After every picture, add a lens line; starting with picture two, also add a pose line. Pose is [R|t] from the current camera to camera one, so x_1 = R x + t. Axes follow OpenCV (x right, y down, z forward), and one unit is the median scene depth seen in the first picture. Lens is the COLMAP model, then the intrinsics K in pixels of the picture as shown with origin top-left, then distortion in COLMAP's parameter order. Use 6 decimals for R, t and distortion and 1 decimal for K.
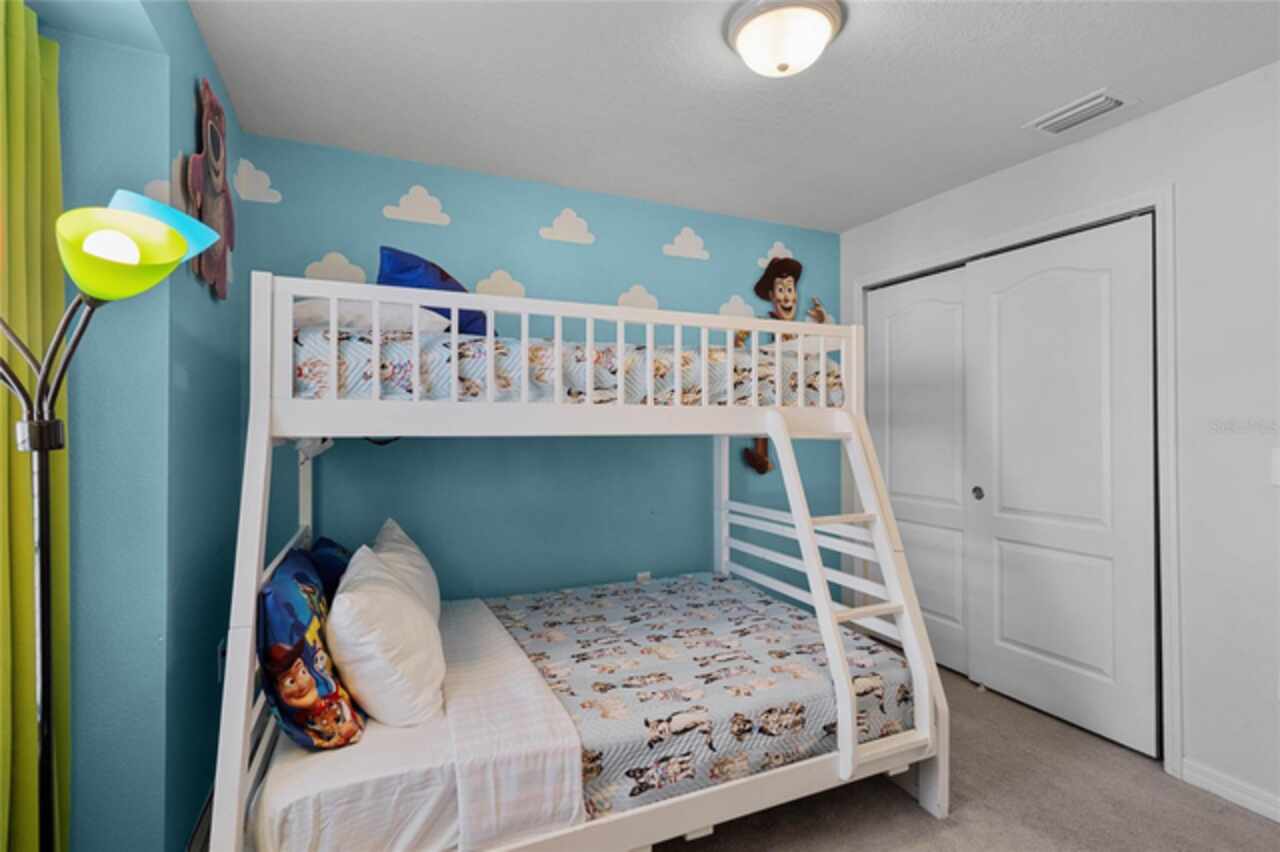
lens RADIAL K [[607.4, 0, 642.6], [0, 607.4, 418.6], [0, 0, 1]] dist [0.000993, 0.000077]
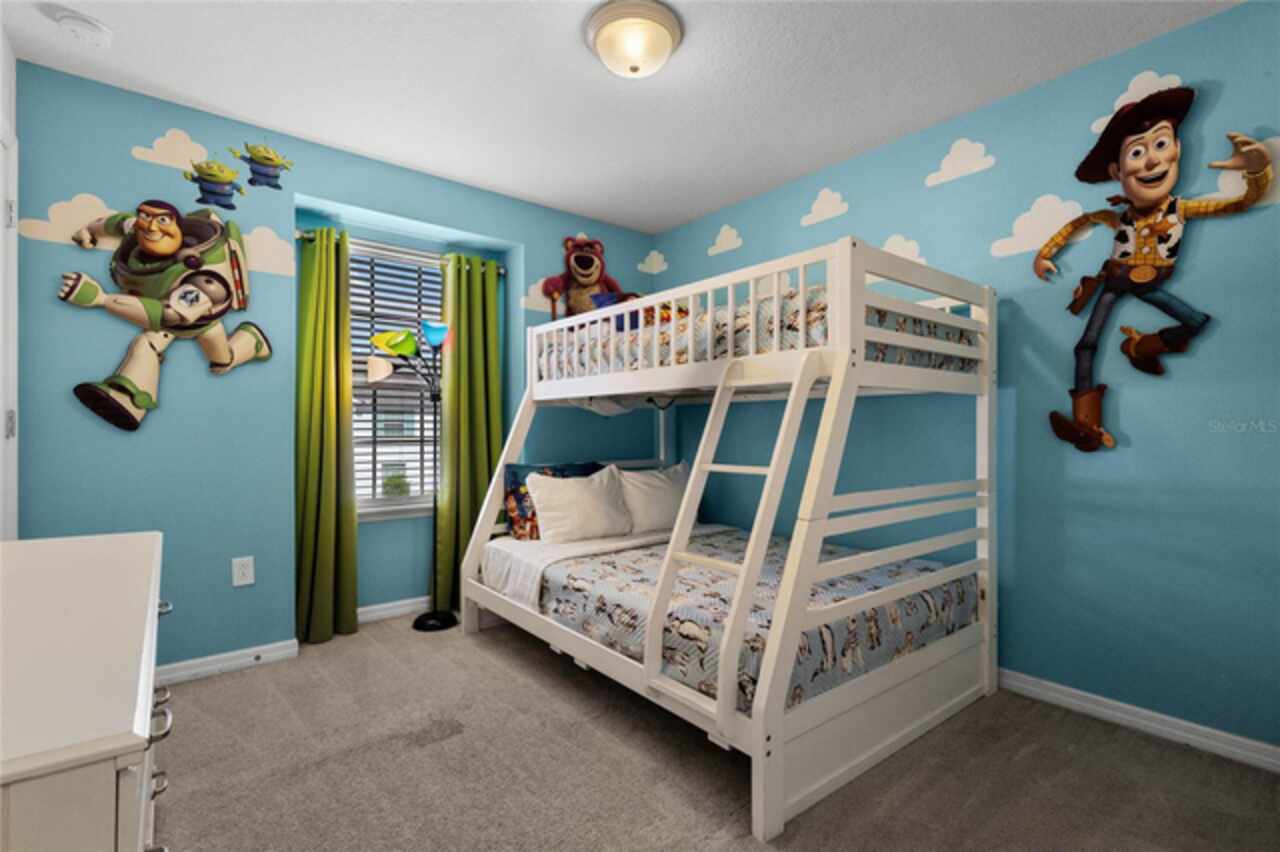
lens RADIAL K [[583.9, 0, 640.0], [0, 583.9, 426.0], [0, 0, 1]] dist [-0.000311, 0.000316]
pose [[0.252716, -0.004939, -0.967528, 1.162842], [0.013704, 0.999905, -0.001525, 0.099285], [0.967443, -0.012874, 0.252760, 0.631278]]
